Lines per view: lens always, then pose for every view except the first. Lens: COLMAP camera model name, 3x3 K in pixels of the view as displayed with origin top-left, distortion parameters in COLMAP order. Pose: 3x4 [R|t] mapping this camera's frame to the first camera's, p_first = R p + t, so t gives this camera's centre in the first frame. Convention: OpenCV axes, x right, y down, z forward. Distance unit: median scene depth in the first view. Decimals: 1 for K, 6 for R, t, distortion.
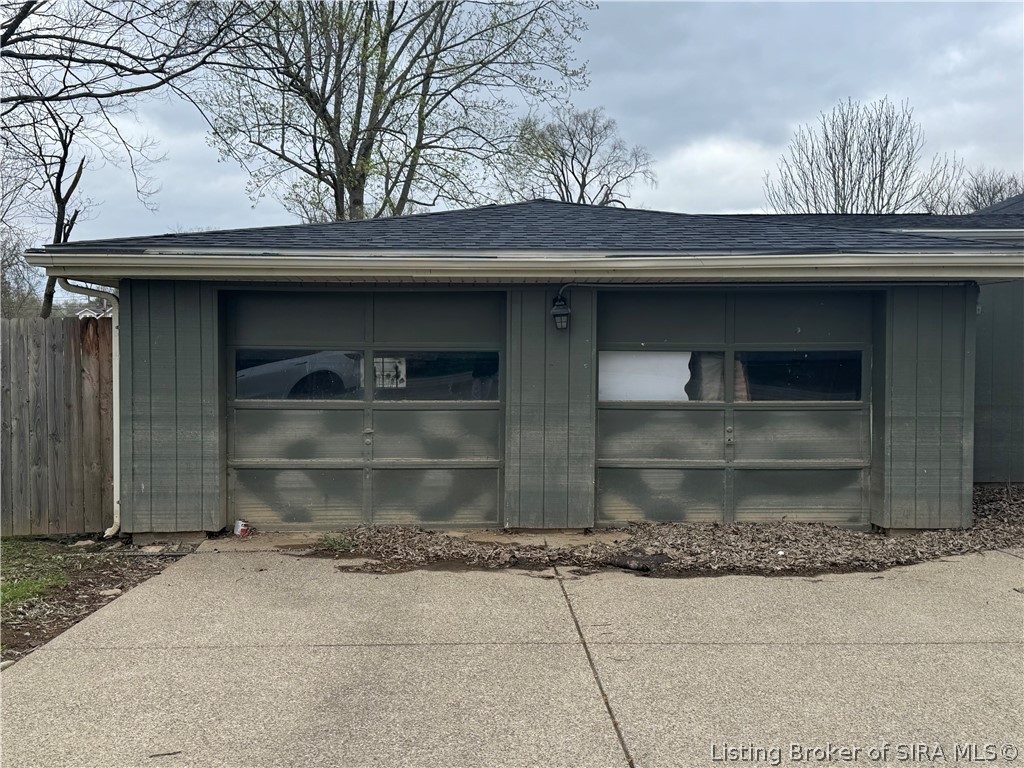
lens RADIAL K [[1036.7, 0, 494.3], [0, 1036.7, 371.8], [0, 0, 1]] dist [0.085282, 0.000000]
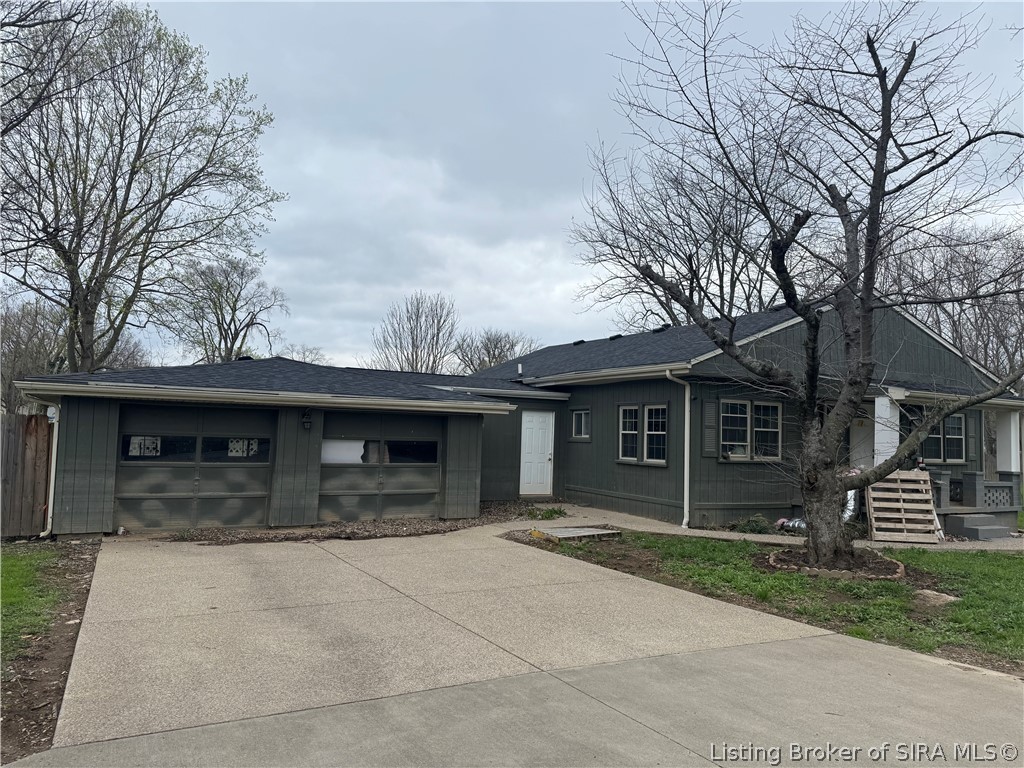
lens RADIAL K [[713.4, 0, 511.0], [0, 713.4, 379.9], [0, 0, 1]] dist [-0.035309, -0.012065]
pose [[0.894309, 0.053613, 0.444226, -0.198966], [-0.011480, 0.995218, -0.096999, -0.004356], [-0.447302, 0.081647, 0.890648, -0.455740]]
